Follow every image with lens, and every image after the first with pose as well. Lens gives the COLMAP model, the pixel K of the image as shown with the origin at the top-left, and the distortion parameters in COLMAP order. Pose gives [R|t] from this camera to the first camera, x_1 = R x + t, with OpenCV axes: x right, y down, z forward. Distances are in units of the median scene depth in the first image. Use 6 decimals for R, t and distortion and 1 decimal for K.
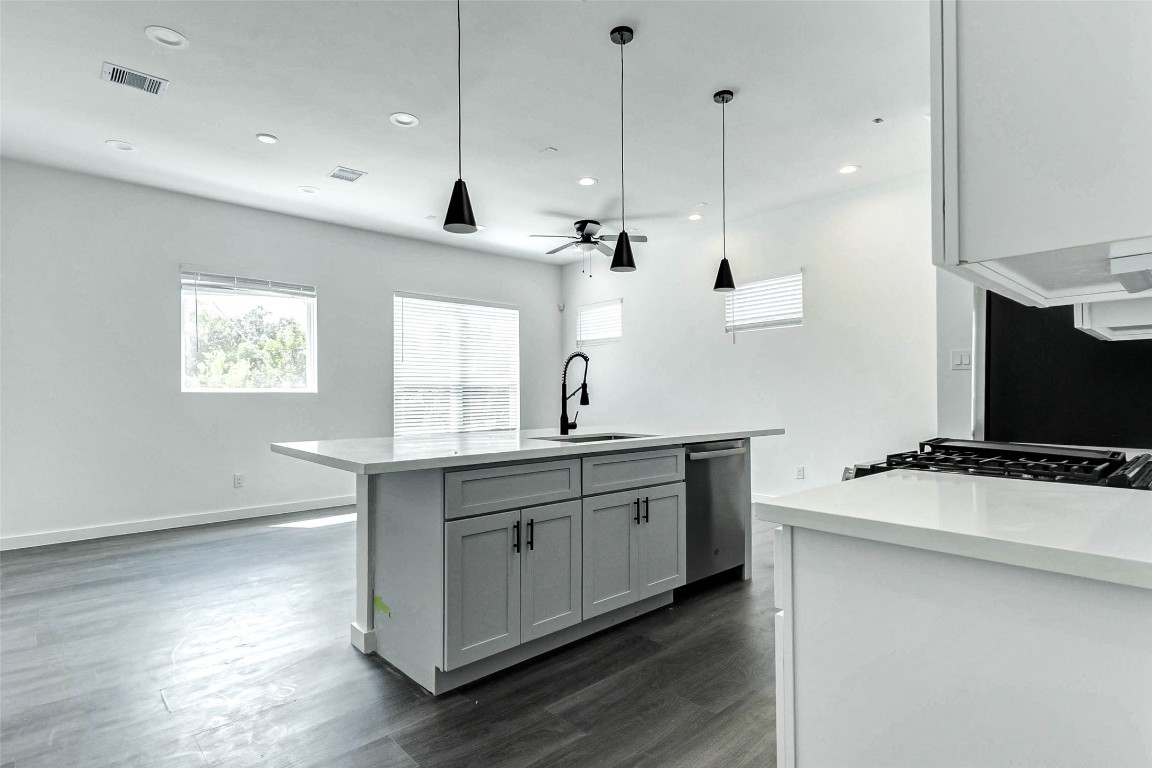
lens RADIAL K [[577.7, 0, 576.9], [0, 577.7, 385.5], [0, 0, 1]] dist [-0.003193, -0.000015]
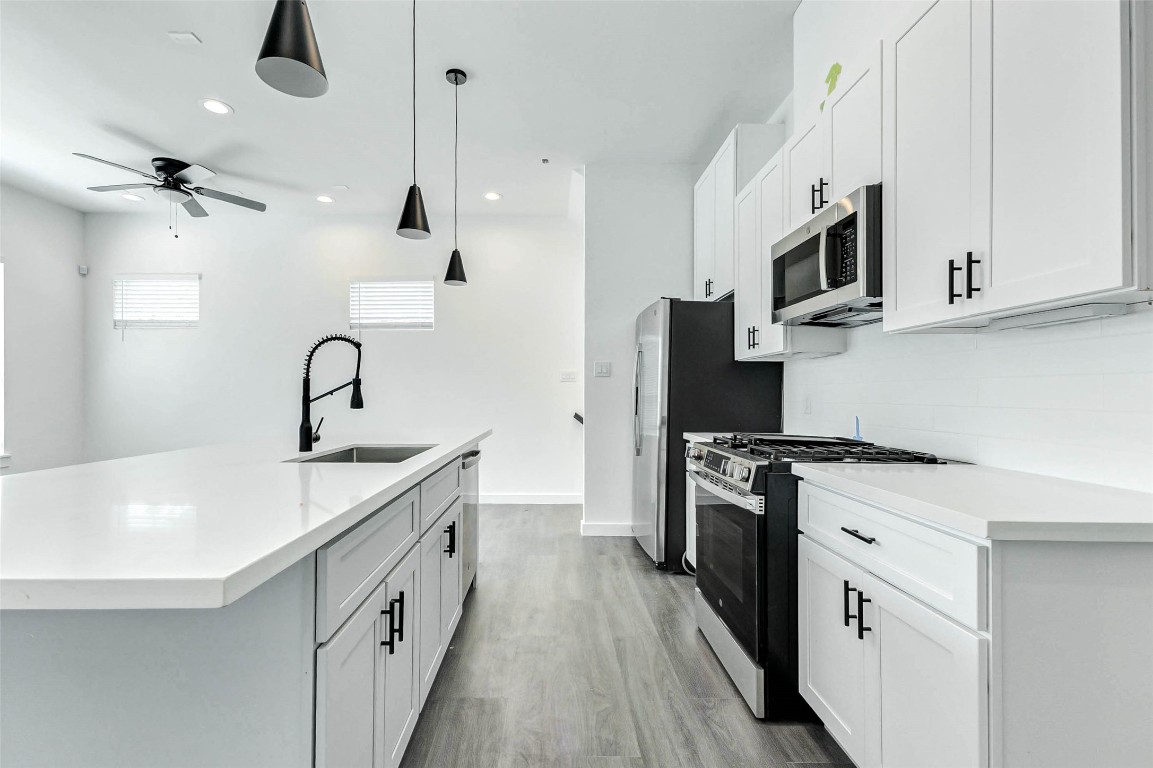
lens RADIAL K [[507.4, 0, 573.3], [0, 507.4, 391.0], [0, 0, 1]] dist [0.001319, 0.000479]
pose [[0.666361, 0.013966, 0.745498, -0.158514], [-0.020901, 0.999782, -0.000048, 0.003503], [-0.745336, -0.015549, 0.666507, 0.213593]]
